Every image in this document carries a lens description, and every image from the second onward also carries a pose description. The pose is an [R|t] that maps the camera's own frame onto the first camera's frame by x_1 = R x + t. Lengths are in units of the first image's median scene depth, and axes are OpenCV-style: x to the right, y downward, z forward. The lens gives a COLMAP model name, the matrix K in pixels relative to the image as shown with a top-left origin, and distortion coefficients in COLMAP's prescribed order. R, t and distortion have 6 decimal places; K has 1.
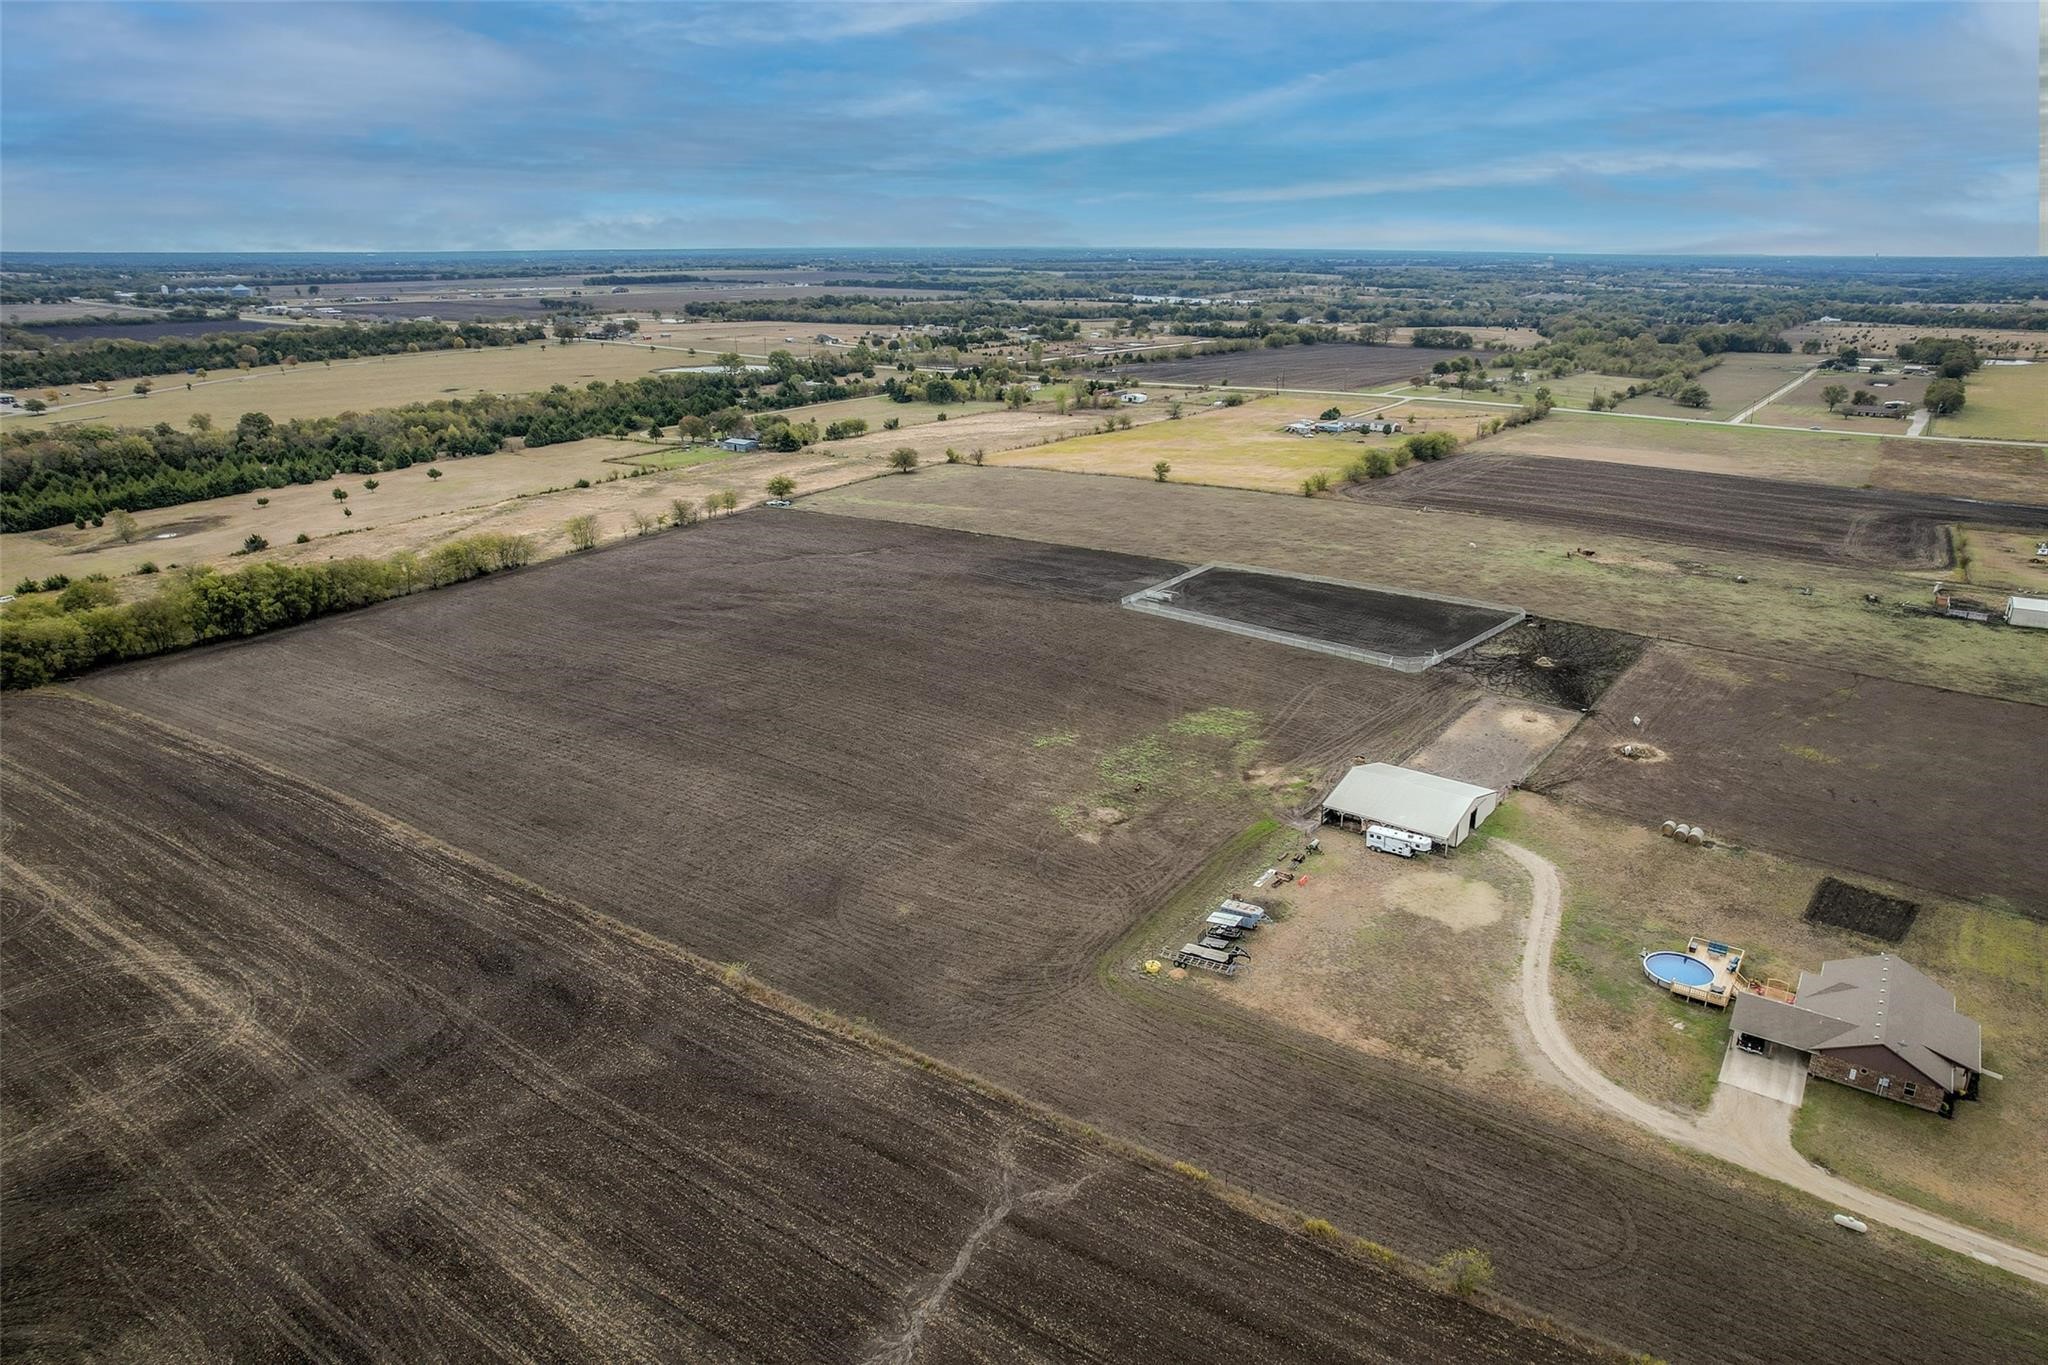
lens RADIAL K [[1305.6, 0, 1026.8], [0, 1305.6, 684.5], [0, 0, 1]] dist [-0.076381, 0.064196]
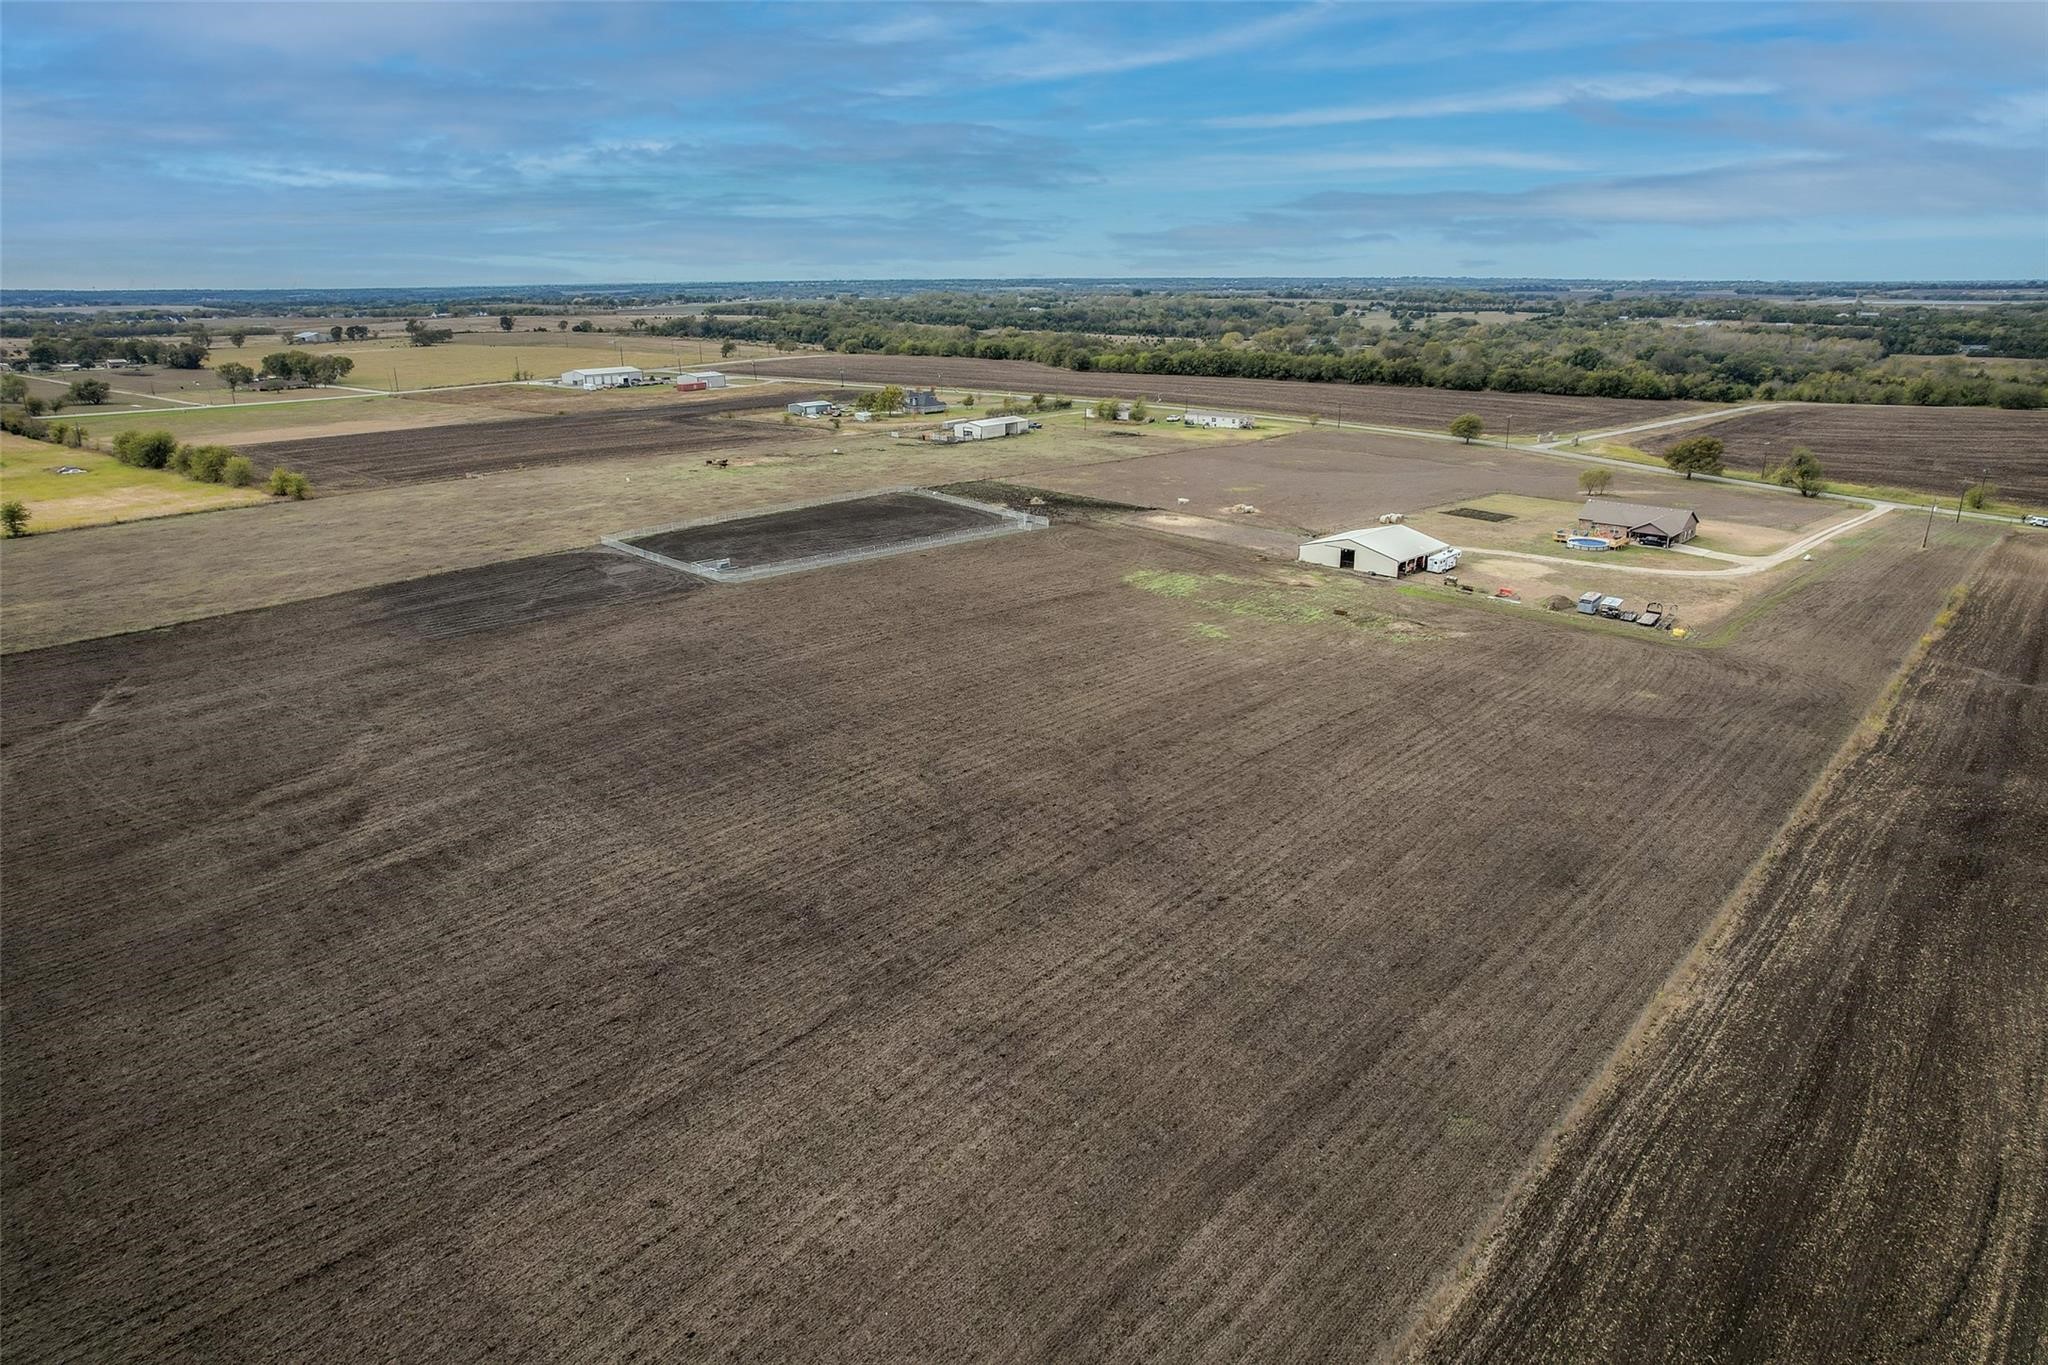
lens RADIAL K [[1305.6, 0, 1029.1], [0, 1305.6, 687.4], [0, 0, 1]] dist [-0.076381, 0.064196]
pose [[0.110811, -0.302173, 0.946791, -0.920390], [0.326713, 0.910786, 0.252444, -0.202601], [-0.938605, 0.281355, 0.199649, 1.060297]]
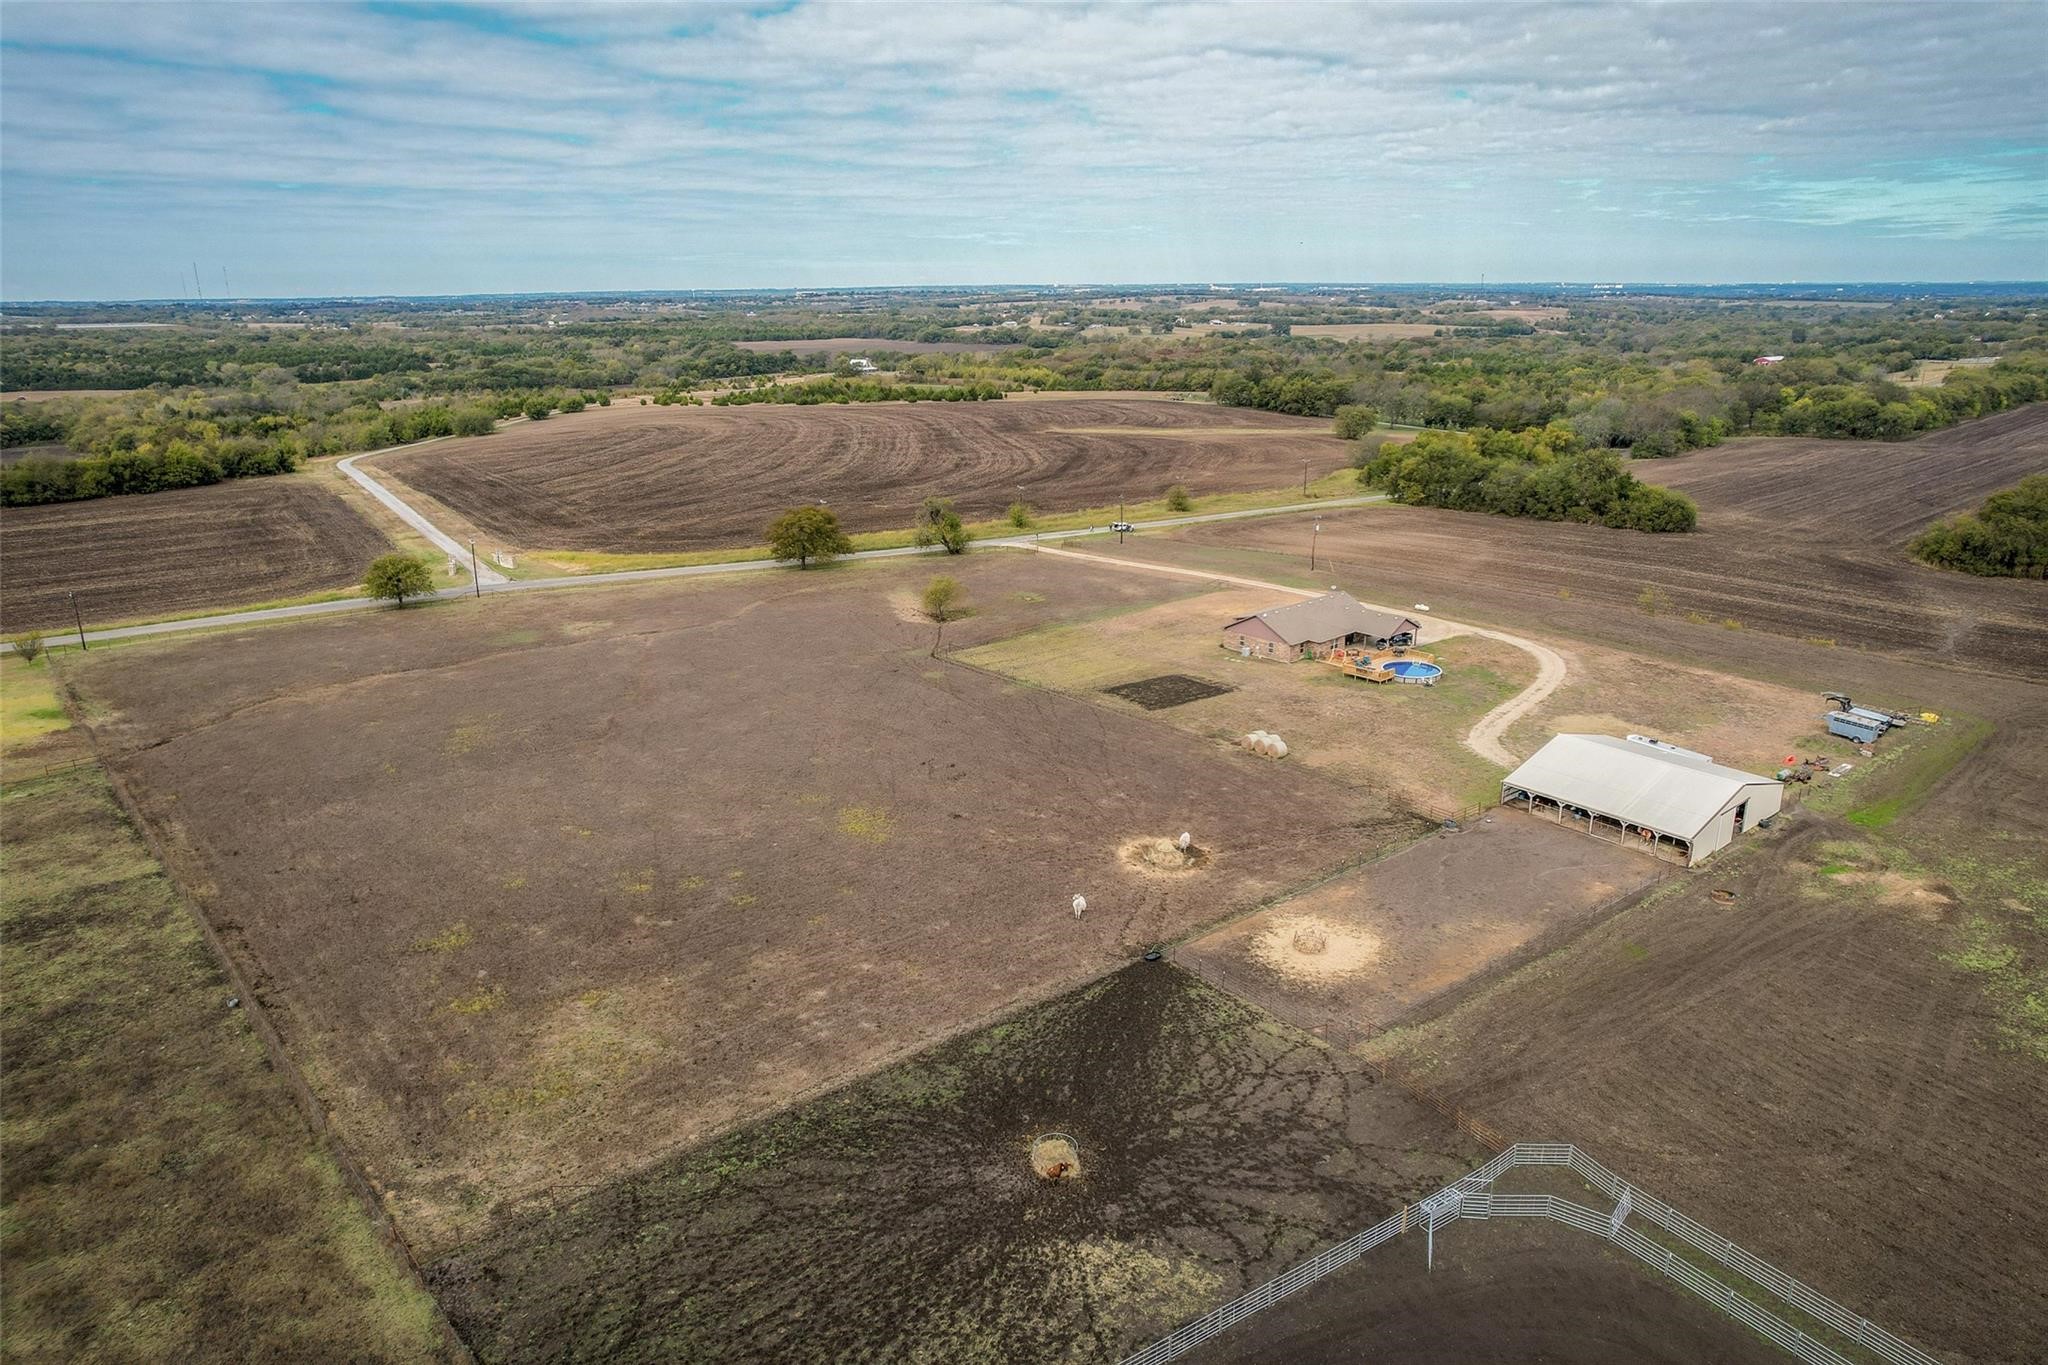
lens RADIAL K [[1305.6, 0, 1030.1], [0, 1305.6, 692.4], [0, 0, 1]] dist [-0.076381, 0.064196]
pose [[-0.975184, -0.056847, 0.213975, 0.447956], [0.081647, 0.806015, 0.586237, -0.349654], [-0.205793, 0.589159, -0.781371, 1.497513]]
